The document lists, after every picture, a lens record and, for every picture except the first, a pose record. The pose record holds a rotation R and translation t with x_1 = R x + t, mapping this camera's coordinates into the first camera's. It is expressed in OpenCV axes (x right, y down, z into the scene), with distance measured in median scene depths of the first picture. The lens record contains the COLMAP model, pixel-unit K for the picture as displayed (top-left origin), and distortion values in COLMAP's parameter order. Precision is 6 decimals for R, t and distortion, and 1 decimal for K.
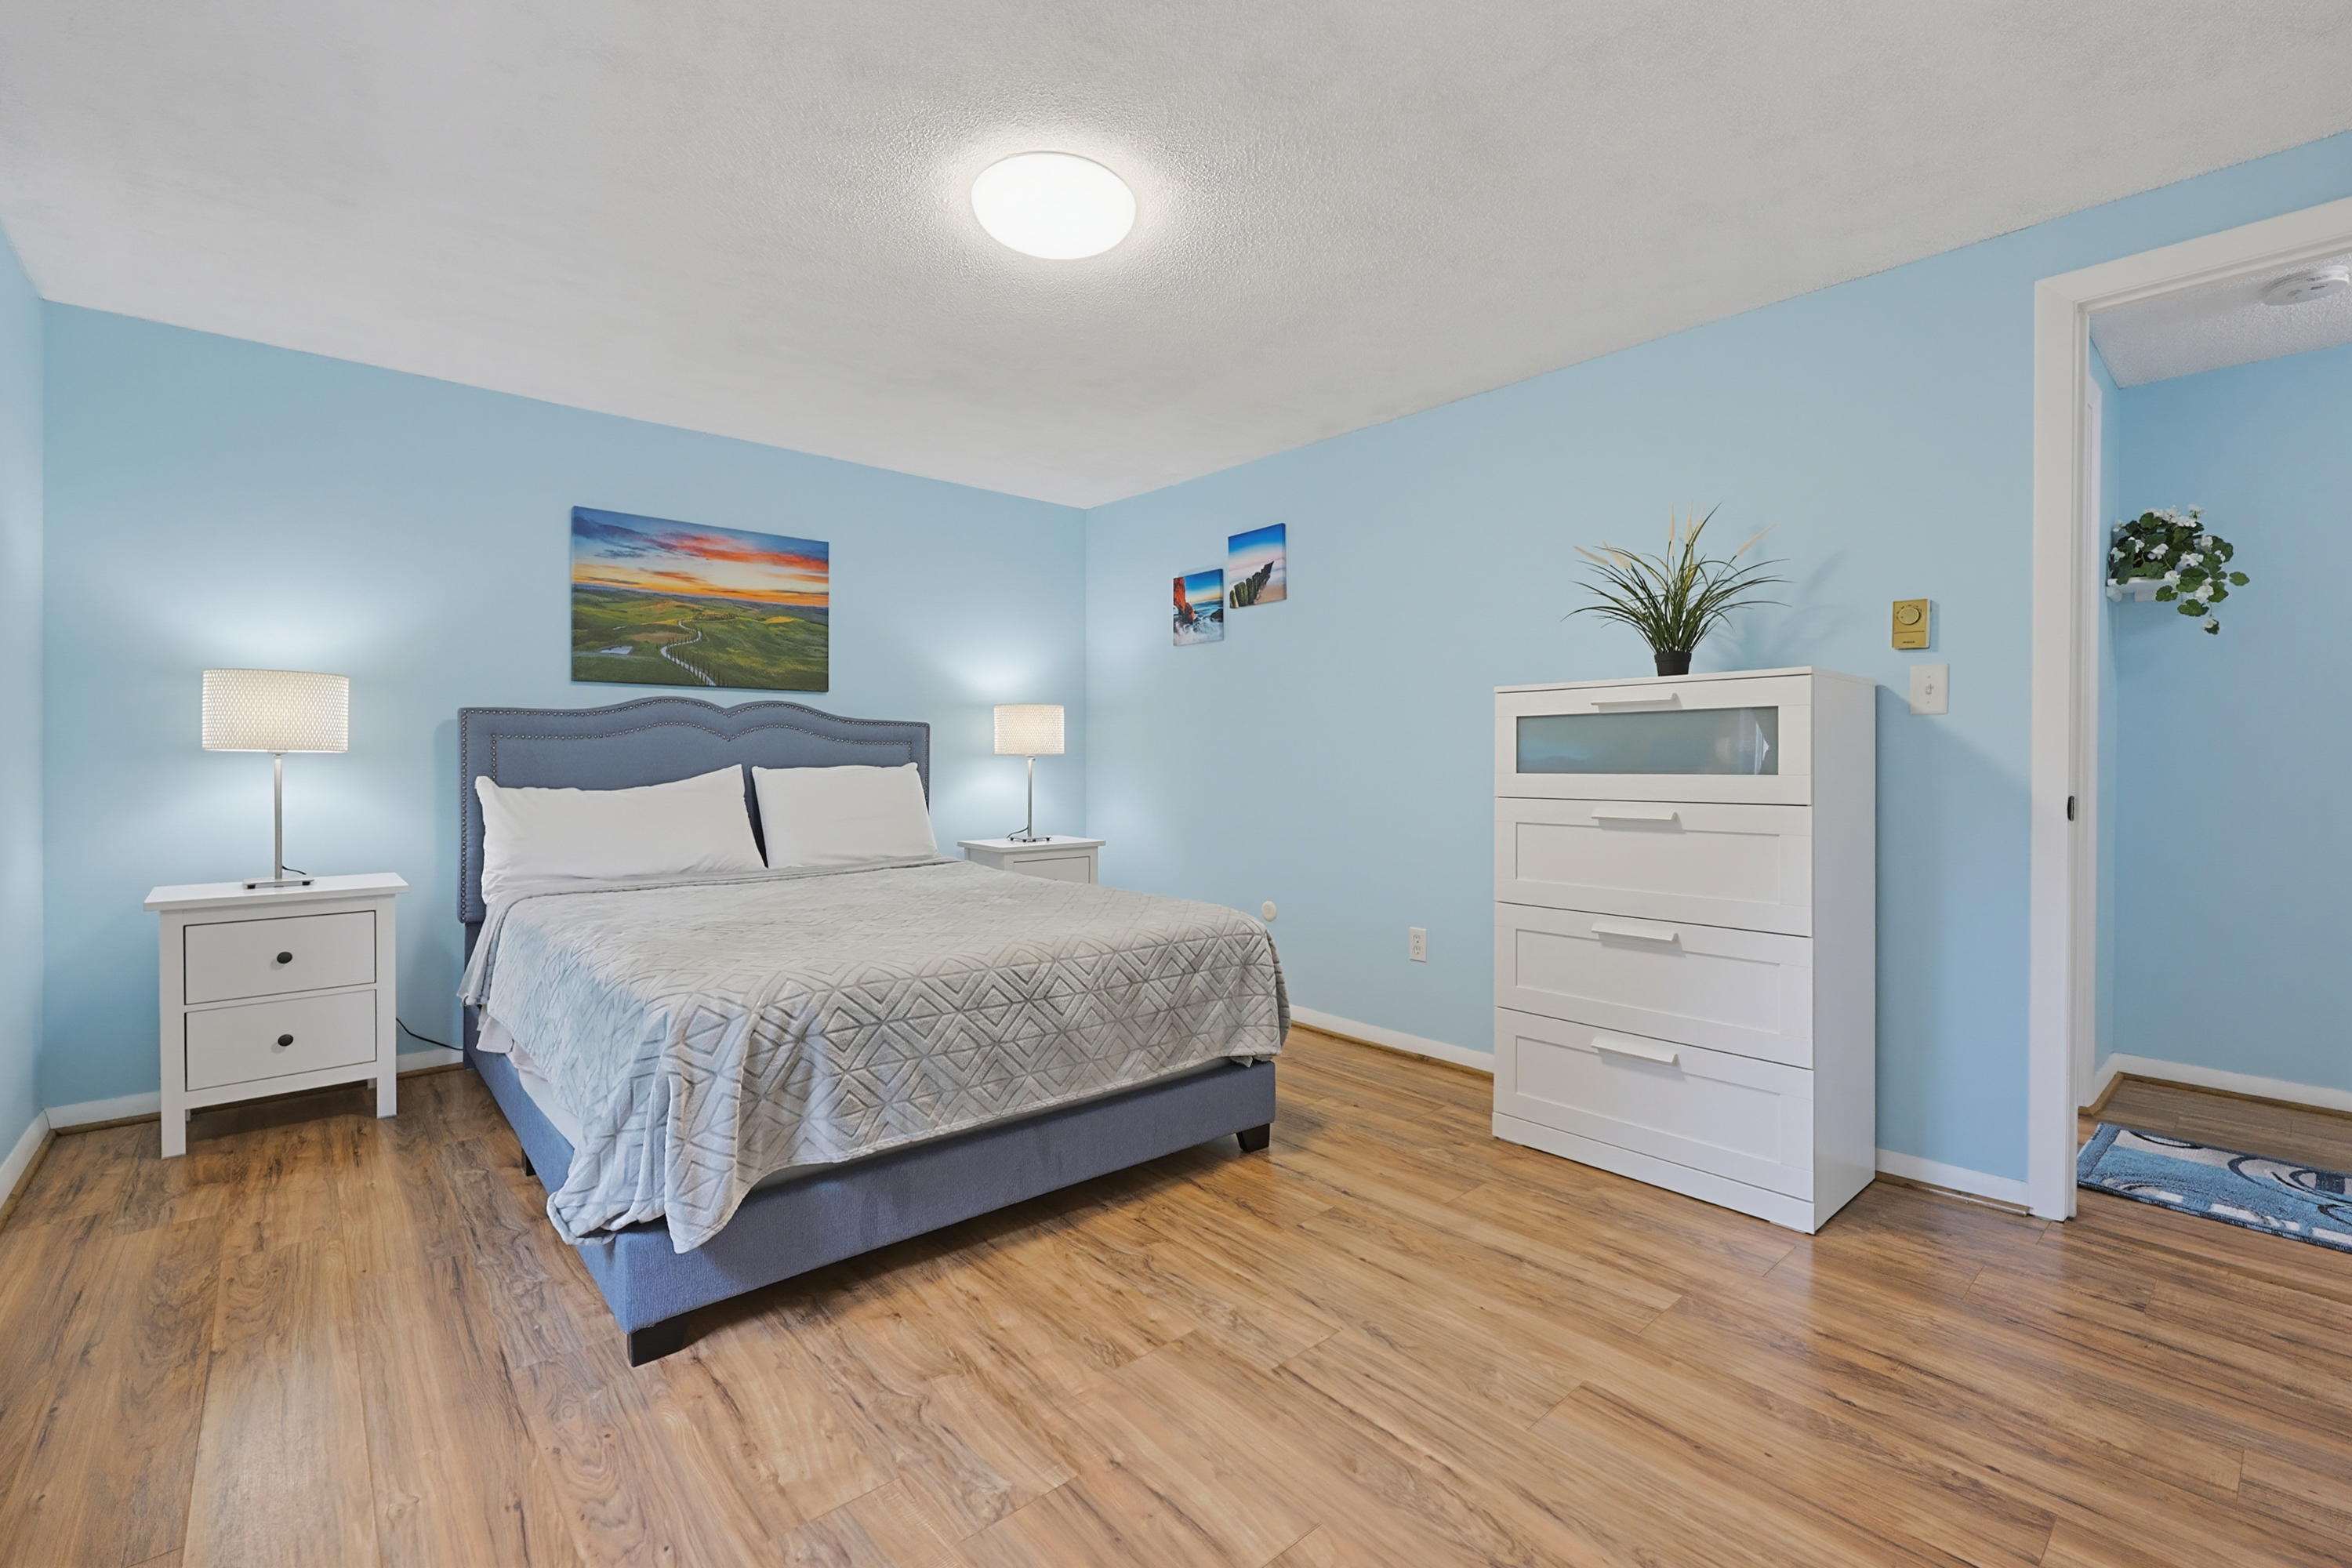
lens RADIAL K [[979.6, 0, 1172.3], [0, 979.6, 784.8], [0, 0, 1]] dist [-0.012245, -0.000394]
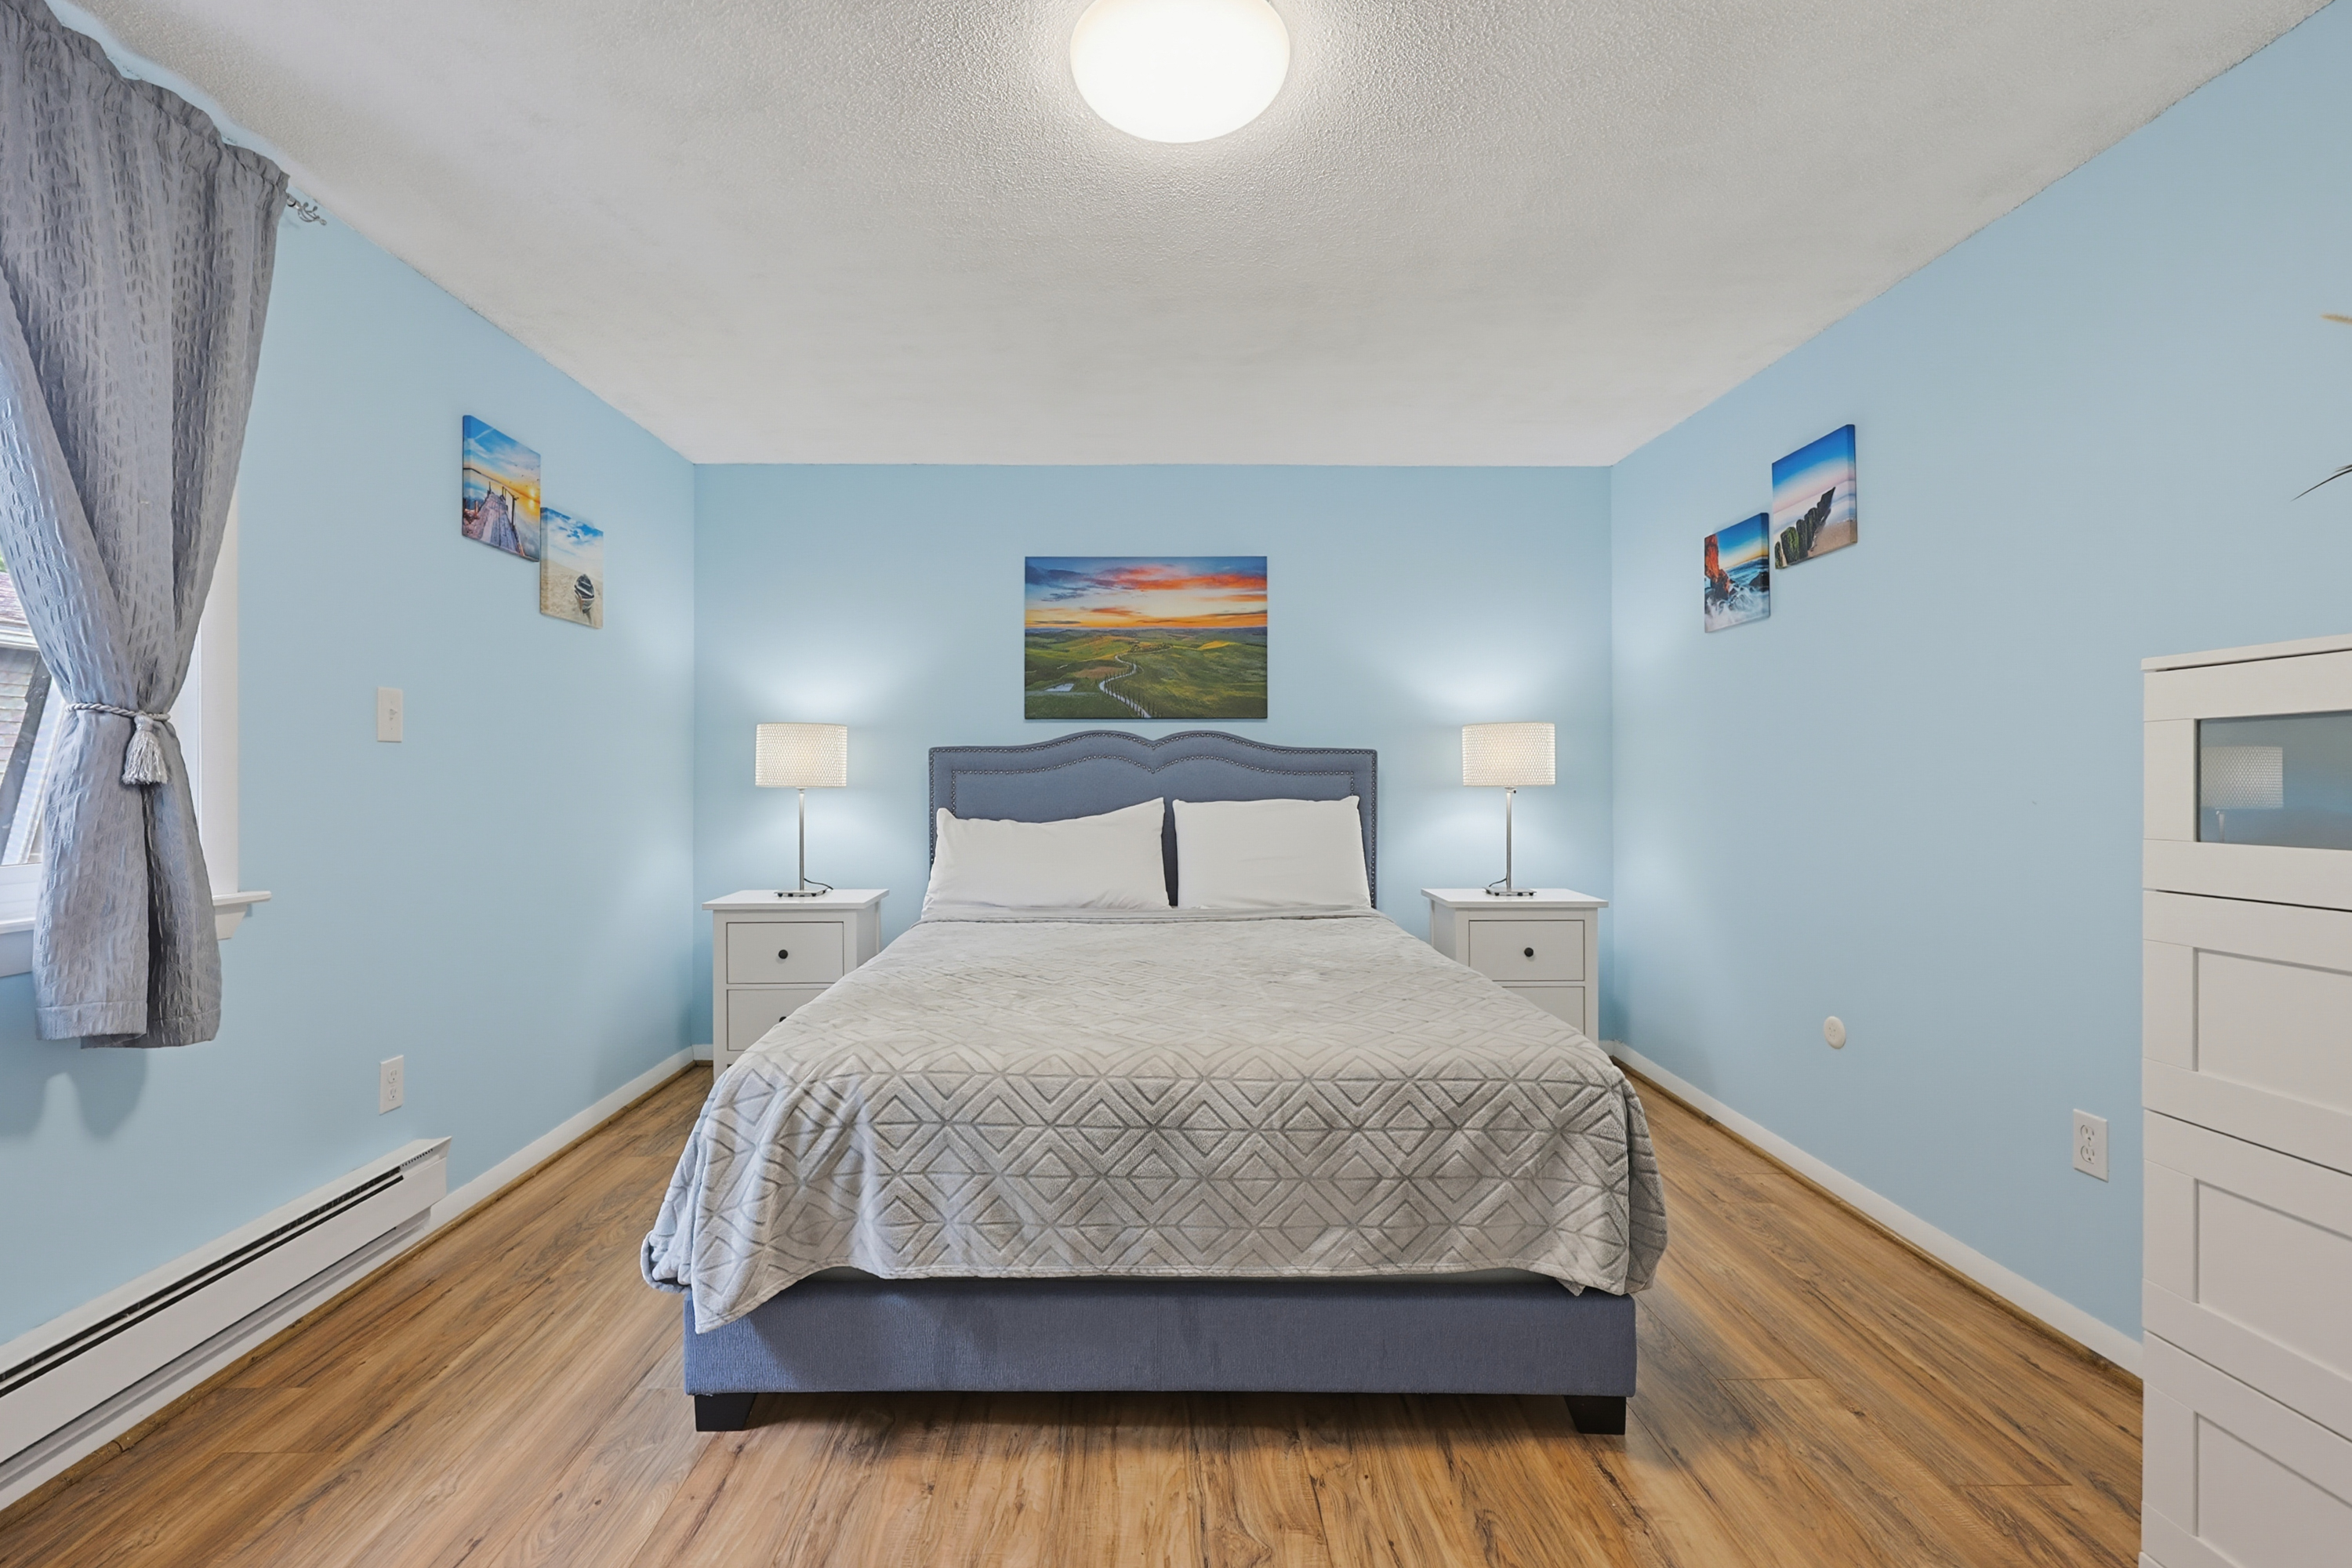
lens RADIAL K [[1006.4, 0, 1200.1], [0, 1006.4, 787.4], [0, 0, 1]] dist [-0.002591, -0.000436]
pose [[0.768322, 0.003077, -0.640056, 0.285987], [-0.014423, 0.999818, -0.012507, -0.024226], [0.639901, 0.018840, 0.768226, 0.323725]]
